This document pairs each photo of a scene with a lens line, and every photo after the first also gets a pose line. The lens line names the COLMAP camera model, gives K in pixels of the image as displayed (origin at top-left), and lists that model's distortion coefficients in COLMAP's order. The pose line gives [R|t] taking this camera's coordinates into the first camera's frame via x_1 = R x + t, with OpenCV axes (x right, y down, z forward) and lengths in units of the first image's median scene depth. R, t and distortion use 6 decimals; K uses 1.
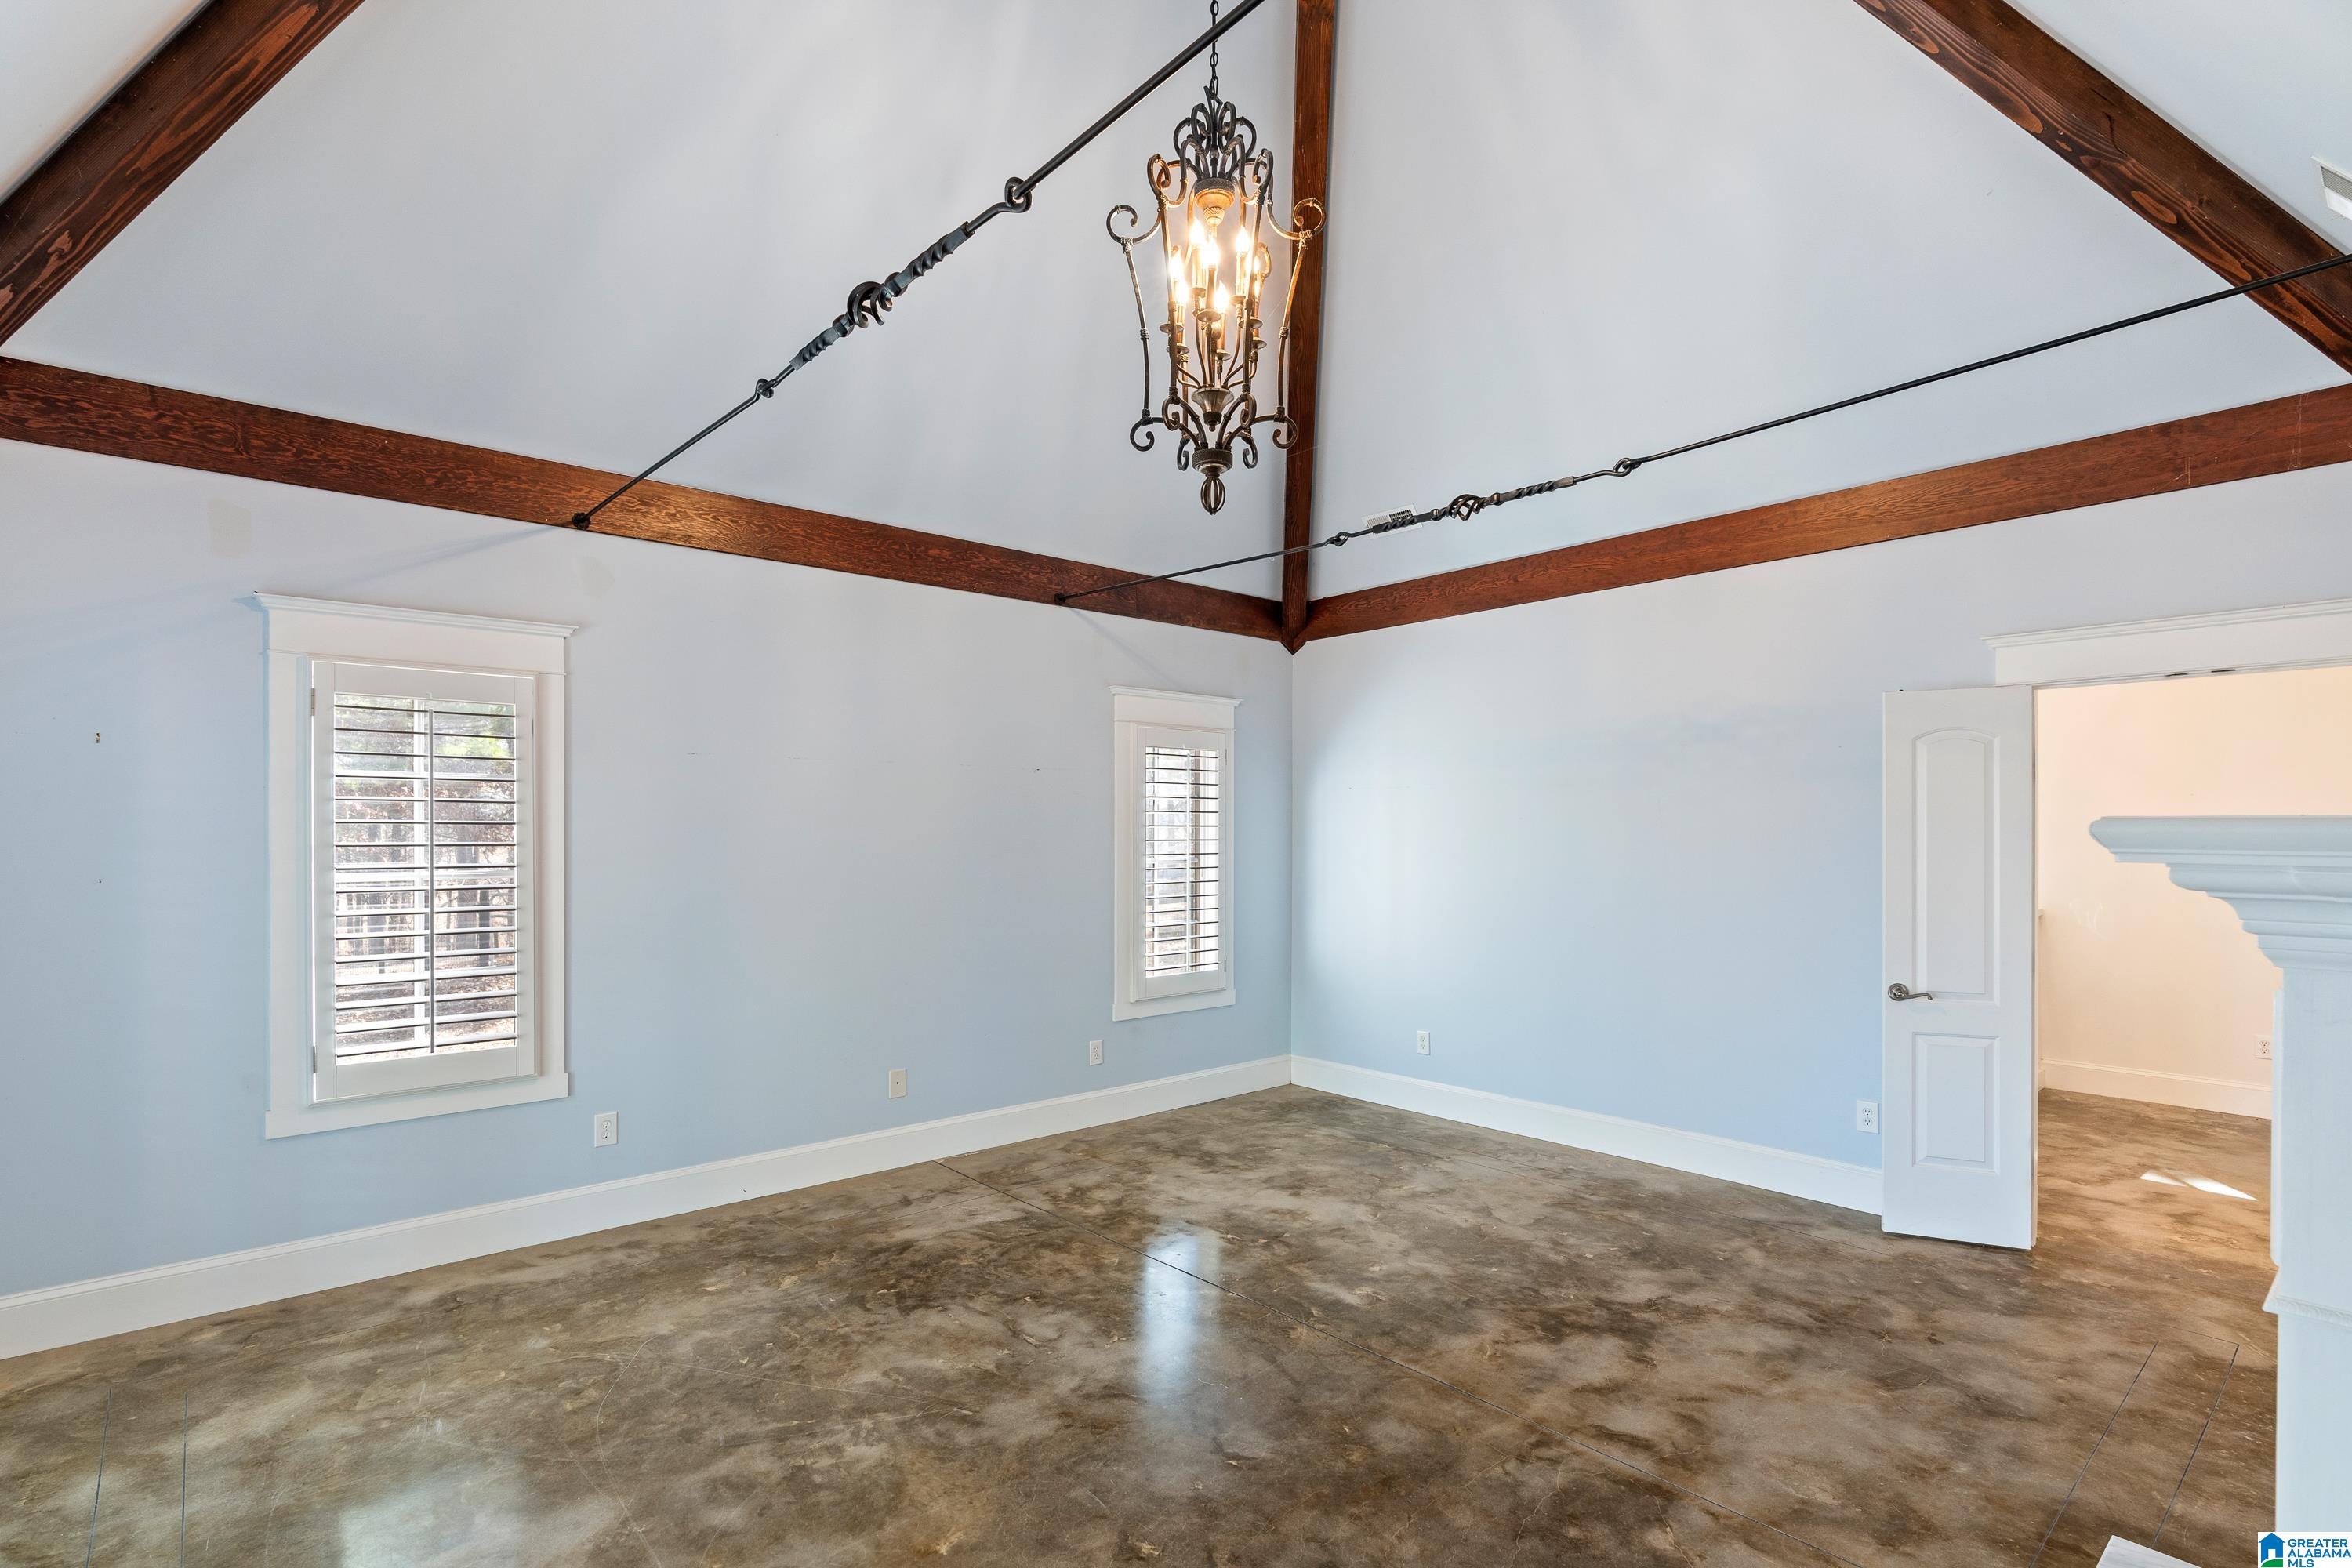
lens RADIAL K [[1135.5, 0, 1169.6], [0, 1135.5, 828.7], [0, 0, 1]] dist [-0.004311, 0.000551]
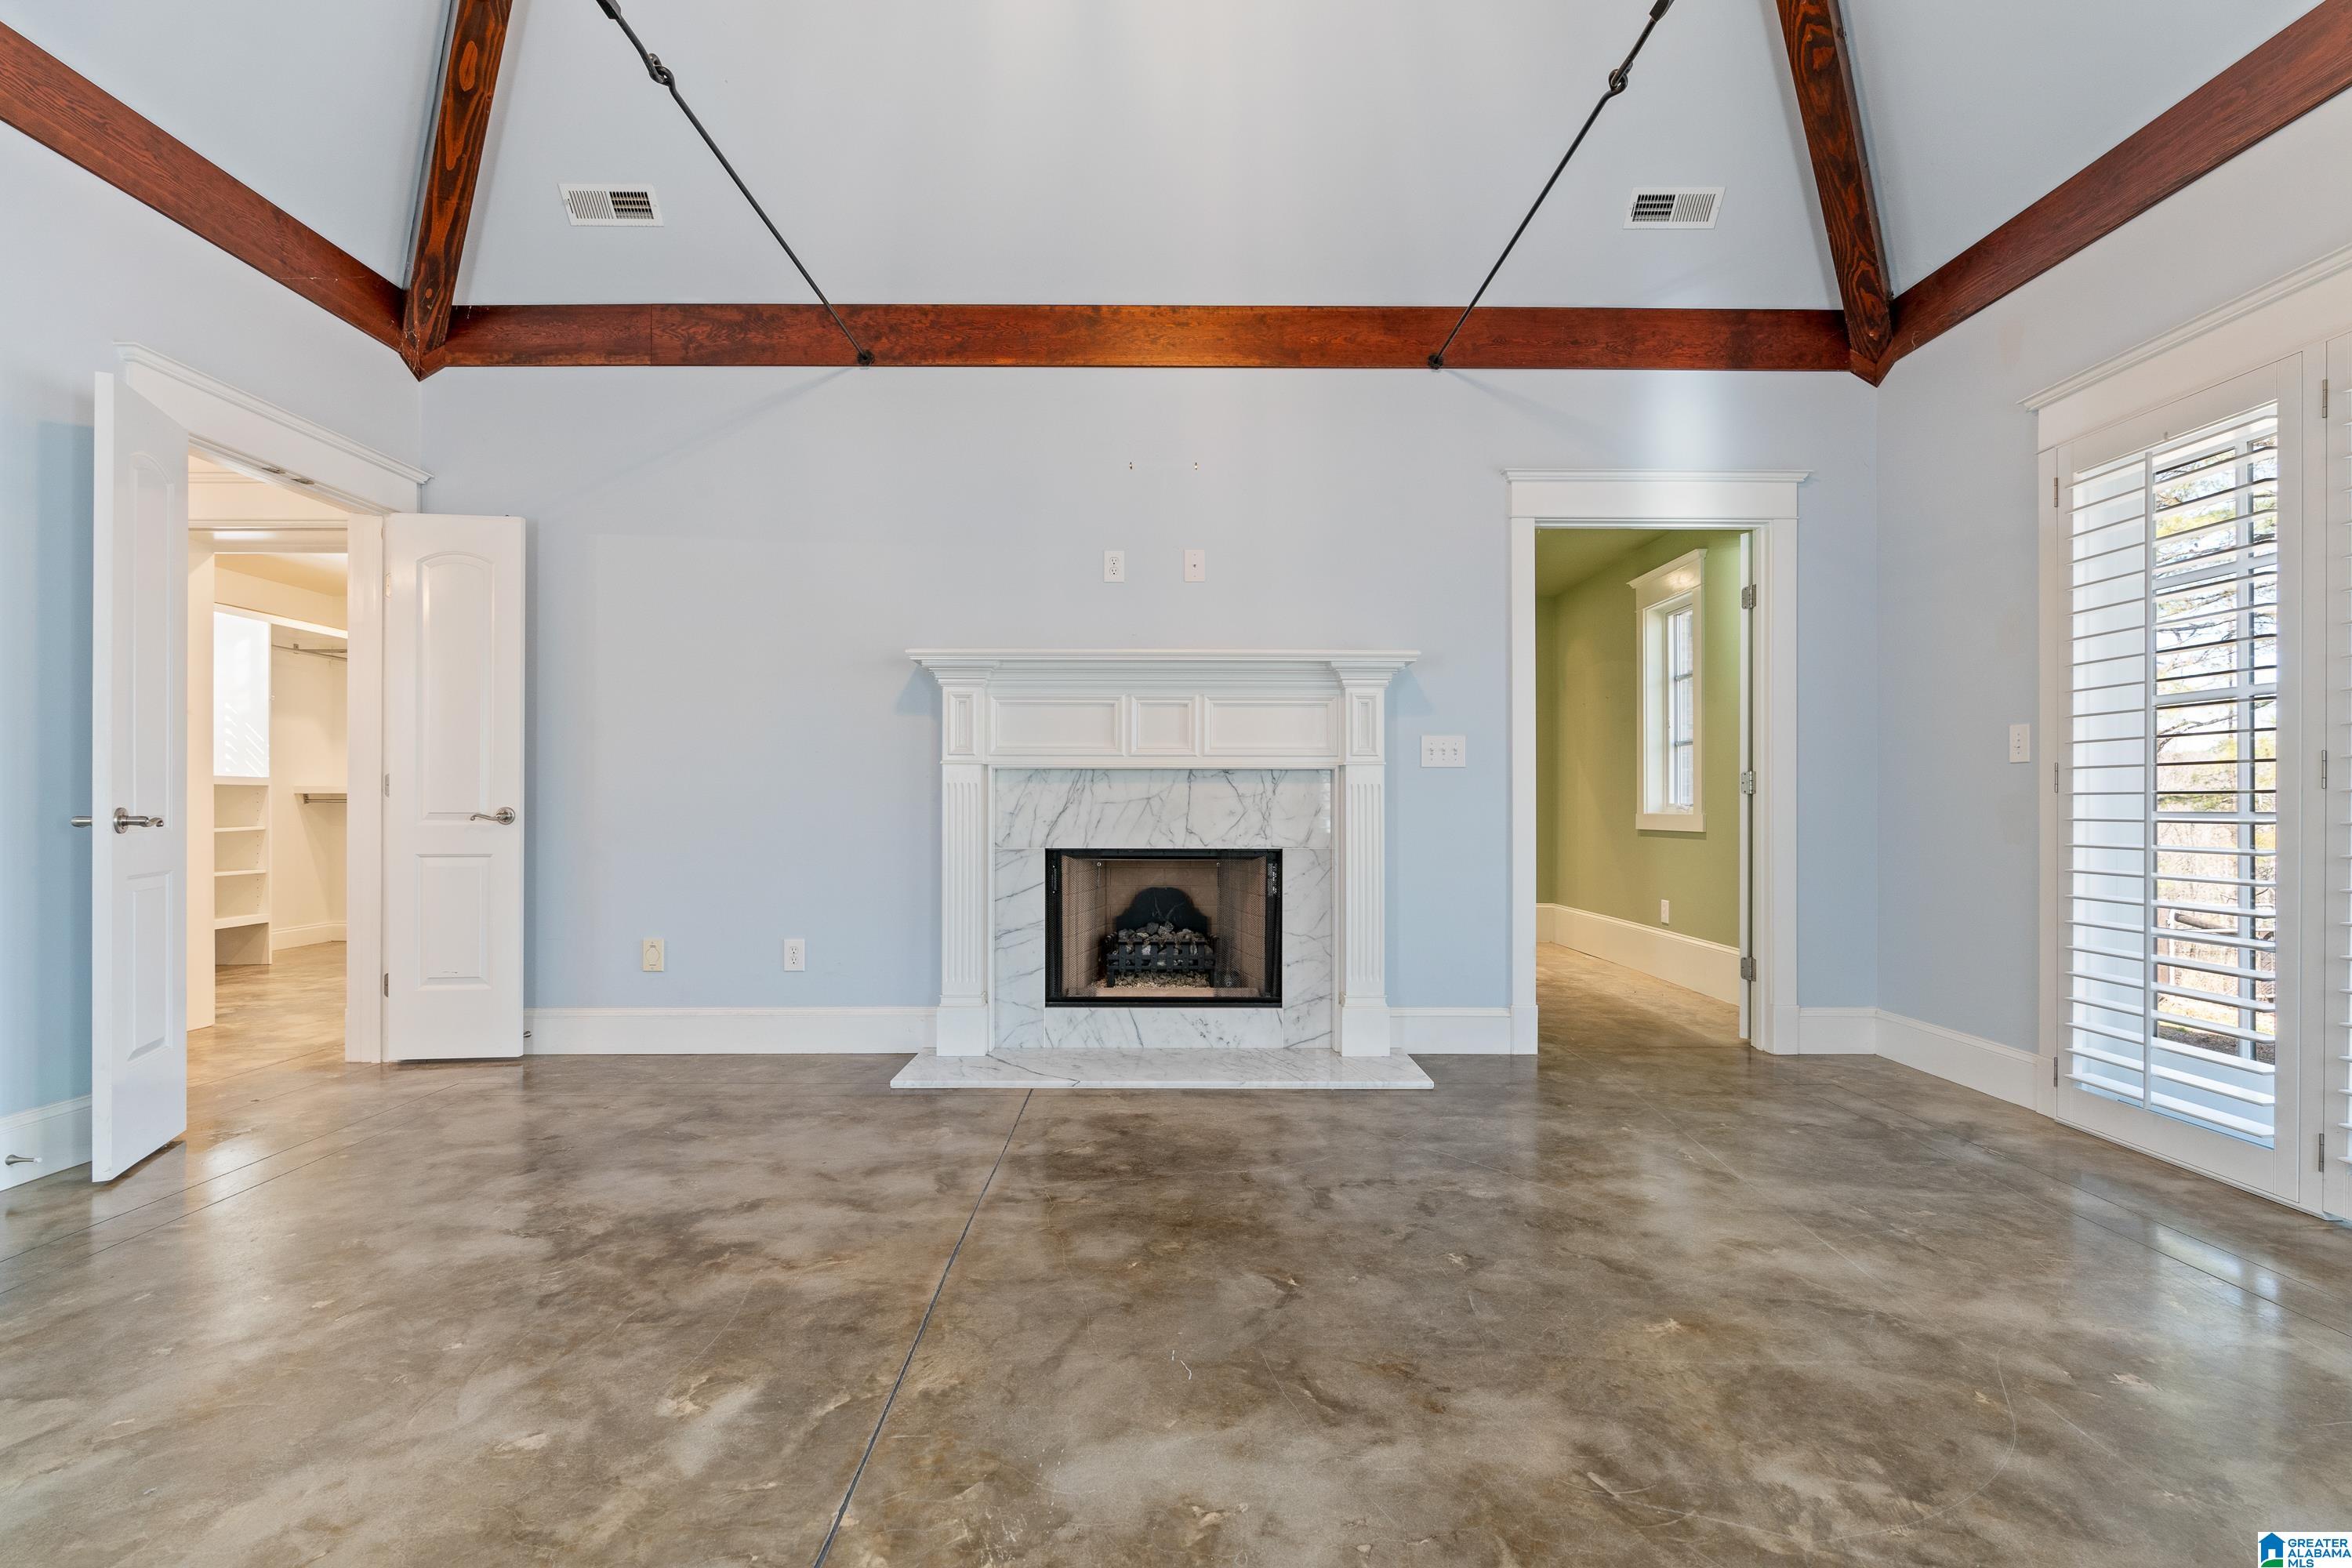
lens RADIAL K [[1054.1, 0, 1174.8], [0, 1054.1, 797.2], [0, 0, 1]] dist [-0.009642, 0.001146]
pose [[-0.761443, 0.003267, 0.648223, -0.271914], [-0.002439, 0.999966, -0.007905, 0.146880], [-0.648227, -0.007600, -0.761409, 1.172268]]
